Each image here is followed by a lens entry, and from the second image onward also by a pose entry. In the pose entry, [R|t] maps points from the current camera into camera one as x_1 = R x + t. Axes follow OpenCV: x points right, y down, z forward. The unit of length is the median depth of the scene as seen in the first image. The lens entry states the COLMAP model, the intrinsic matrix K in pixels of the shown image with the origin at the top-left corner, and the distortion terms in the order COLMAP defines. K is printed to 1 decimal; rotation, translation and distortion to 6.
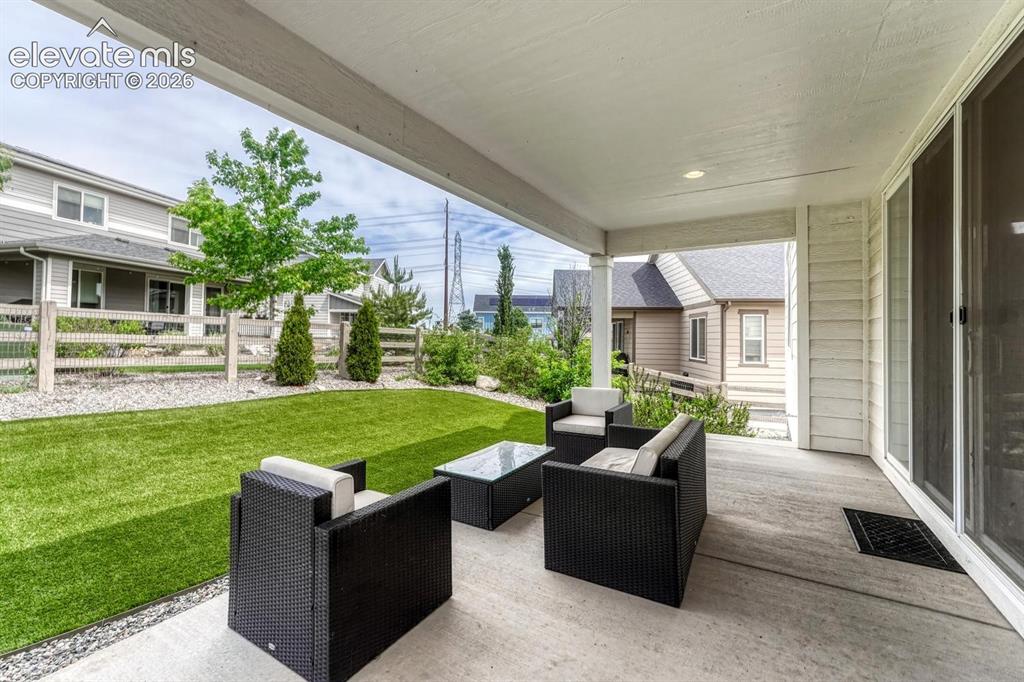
lens RADIAL K [[436.9, 0, 512.0], [0, 436.9, 341.0], [0, 0, 1]] dist [0.000128, 0.000013]
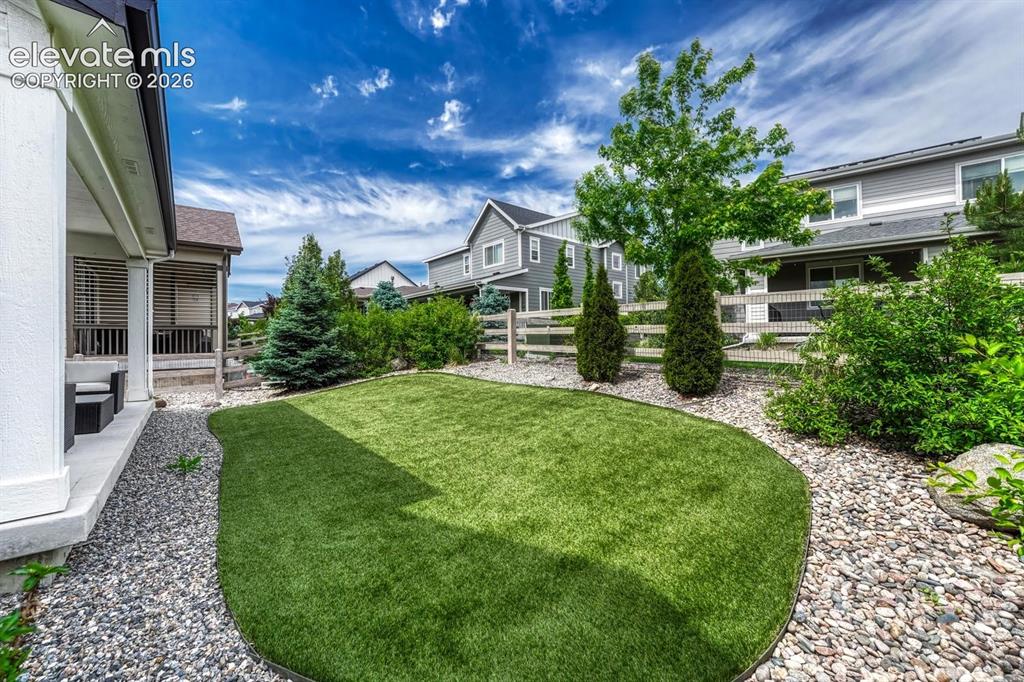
lens RADIAL K [[408.6, 0, 512.0], [0, 408.6, 341.0], [0, 0, 1]] dist [0.000218, 0.000024]
pose [[-0.302771, -0.000088, -0.953063, 0.167852], [0.008111, 0.999964, -0.002669, 0.013500], [0.953029, -0.008538, -0.302760, 0.538439]]
